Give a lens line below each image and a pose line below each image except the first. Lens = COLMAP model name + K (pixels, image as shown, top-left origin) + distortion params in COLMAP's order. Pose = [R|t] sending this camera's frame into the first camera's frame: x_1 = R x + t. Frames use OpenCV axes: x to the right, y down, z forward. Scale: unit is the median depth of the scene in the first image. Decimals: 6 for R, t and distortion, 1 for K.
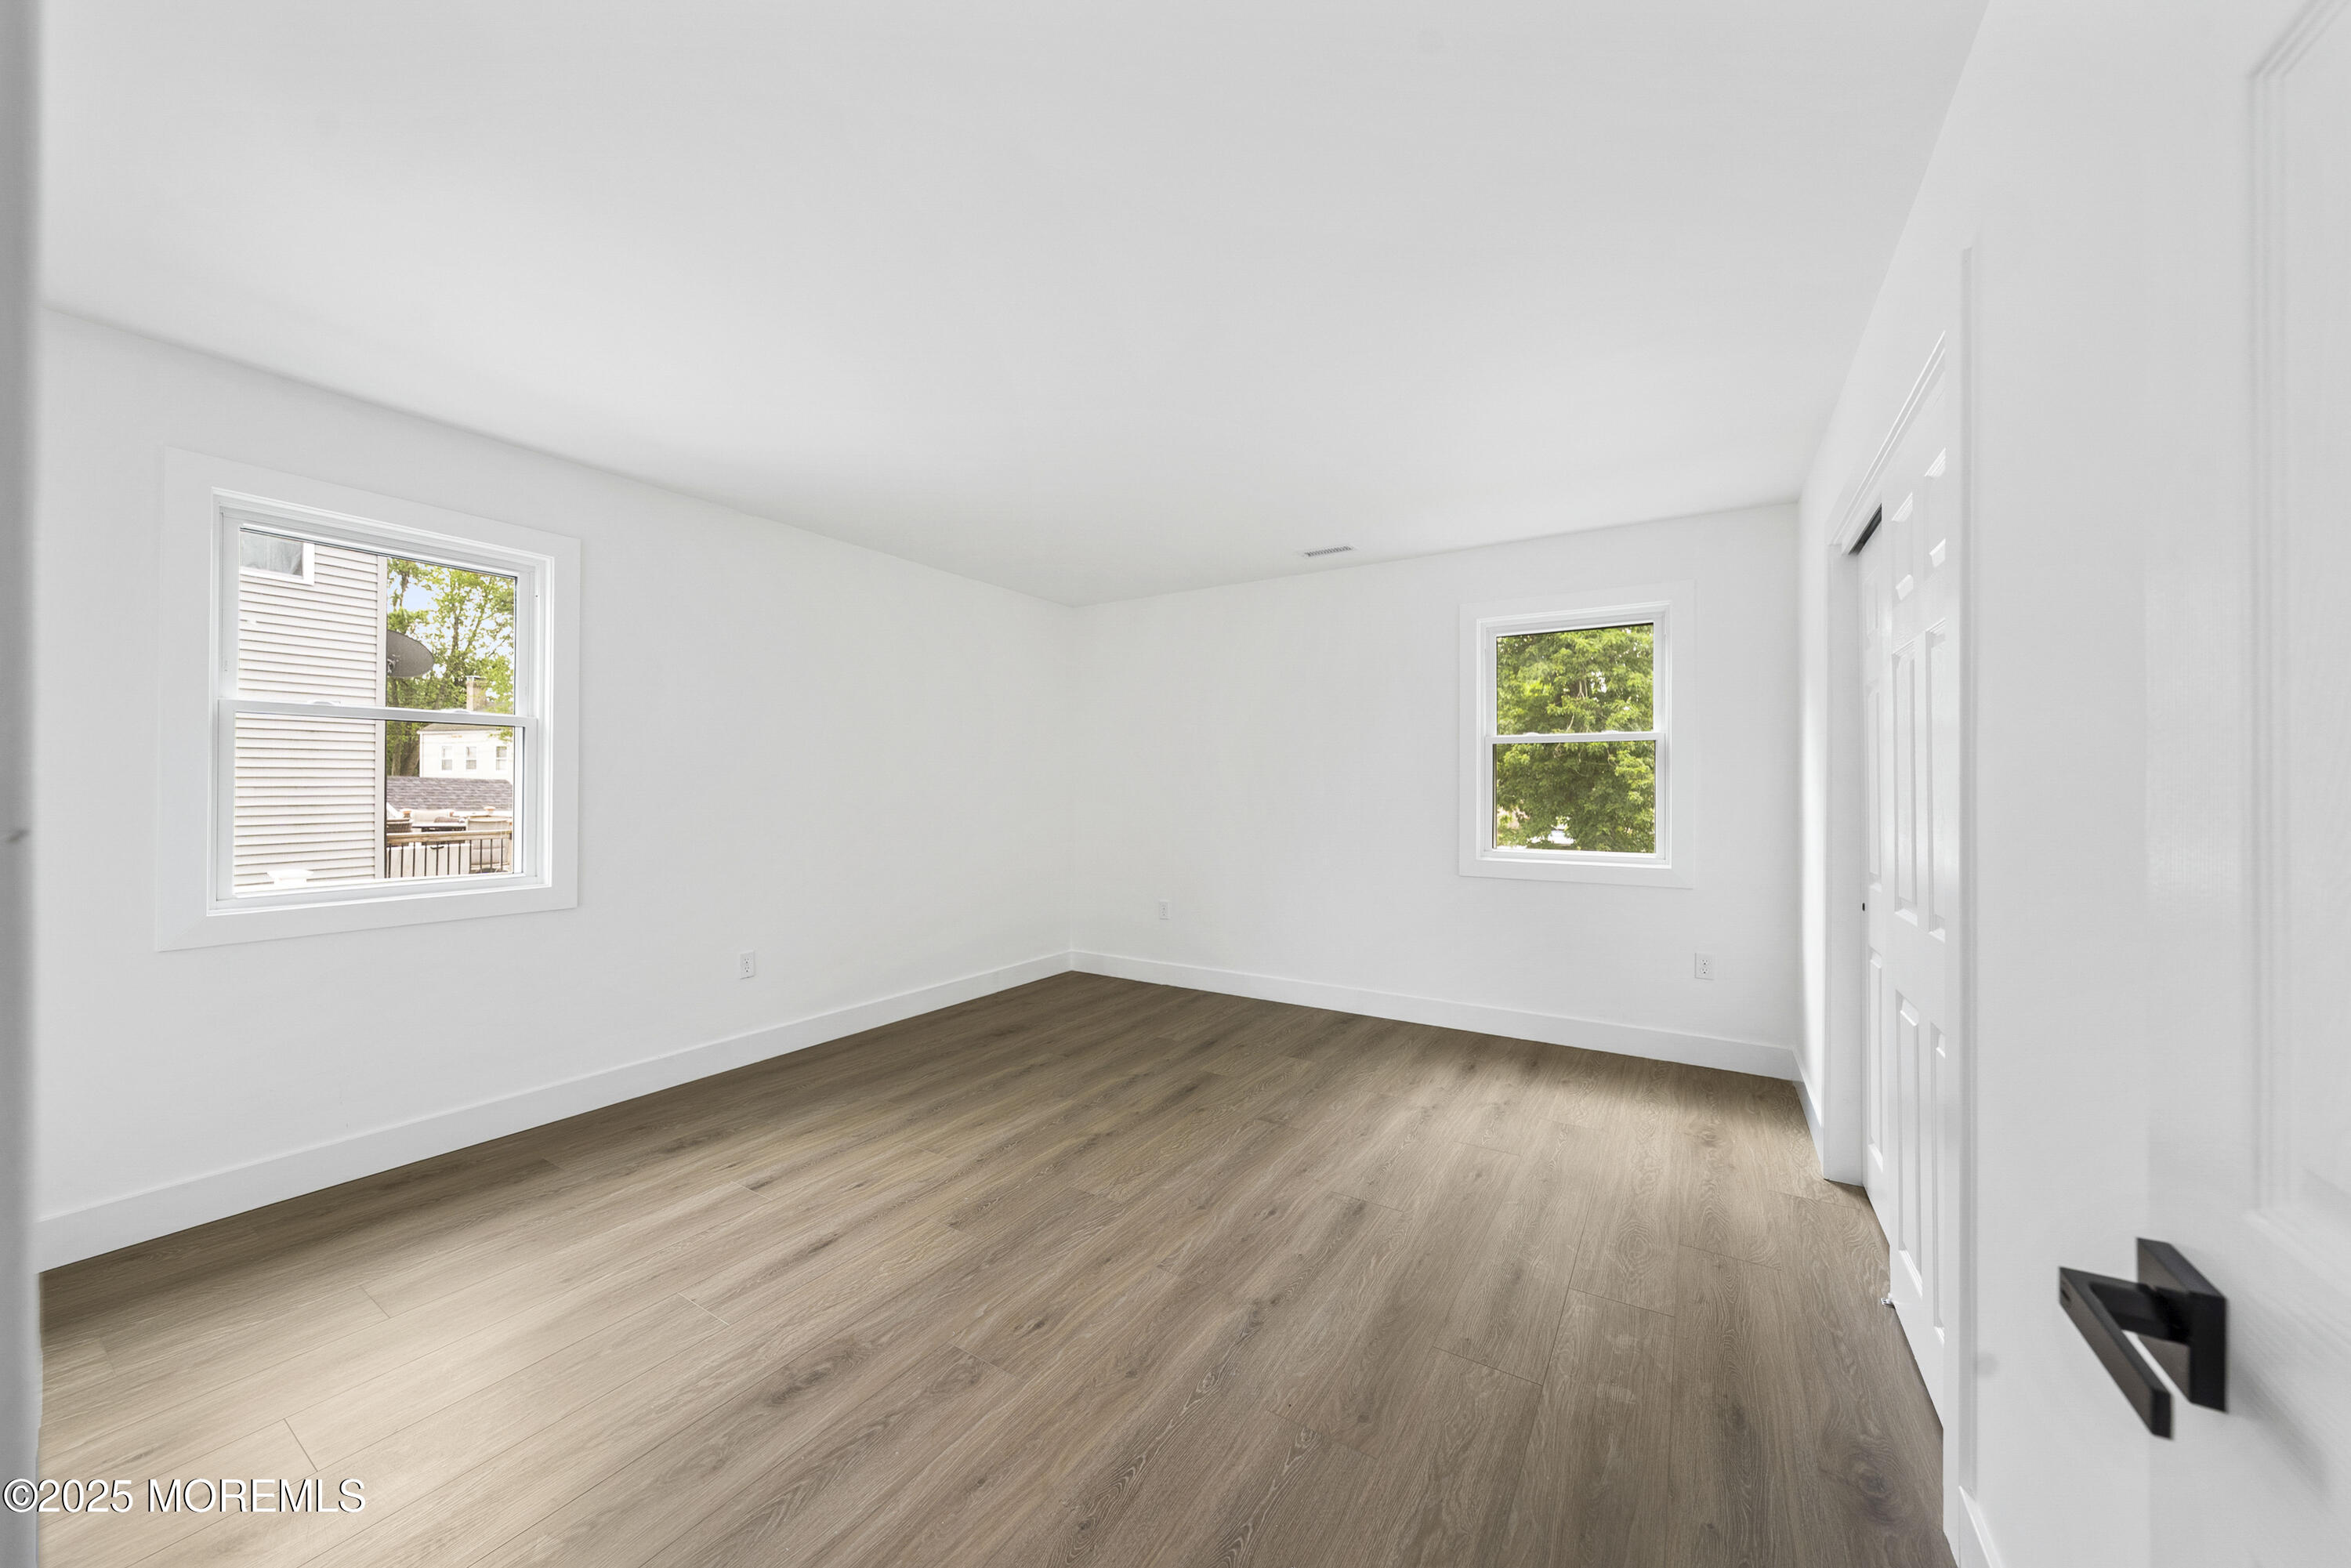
lens RADIAL K [[816.2, 0, 1174.2], [0, 816.2, 786.8], [0, 0, 1]] dist [-0.001325, -0.000142]
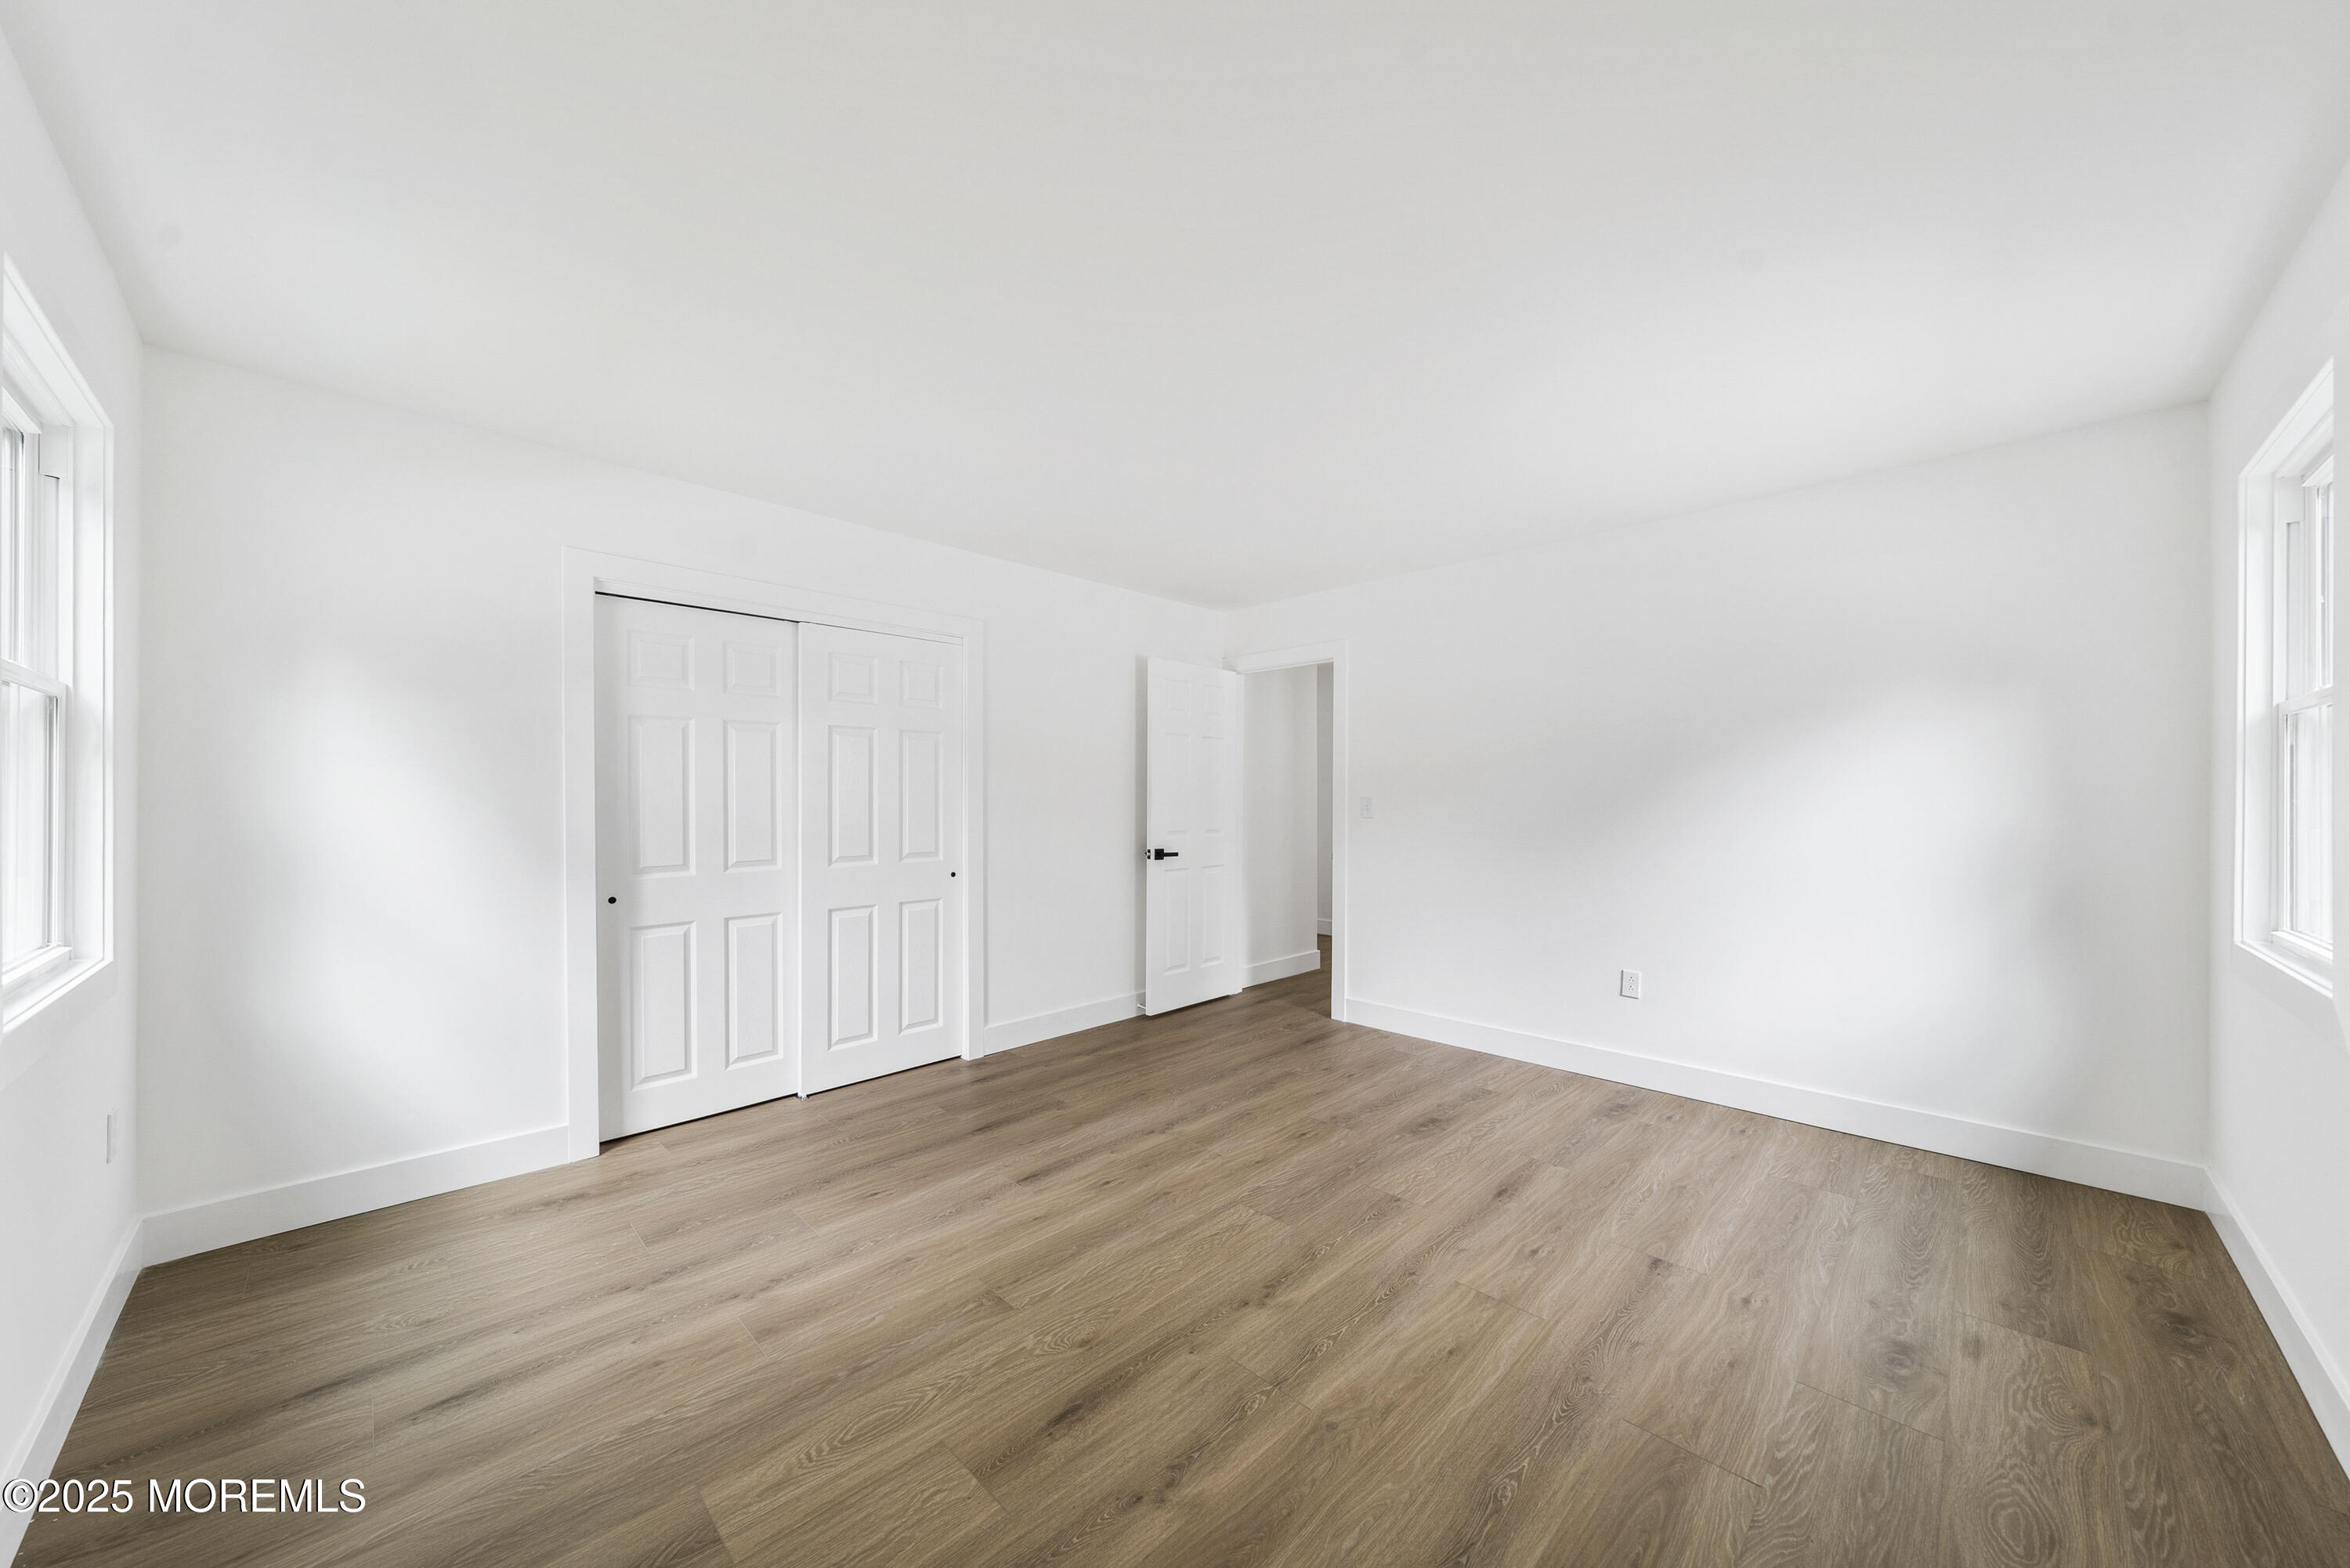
lens RADIAL K [[815.8, 0, 1177.3], [0, 815.8, 796.0], [0, 0, 1]] dist [-0.001325, -0.000142]
pose [[-0.976952, -0.001492, 0.213456, -0.189555], [-0.002819, 0.999979, -0.005910, 0.003131], [-0.213442, -0.006376, -0.976935, 1.872891]]
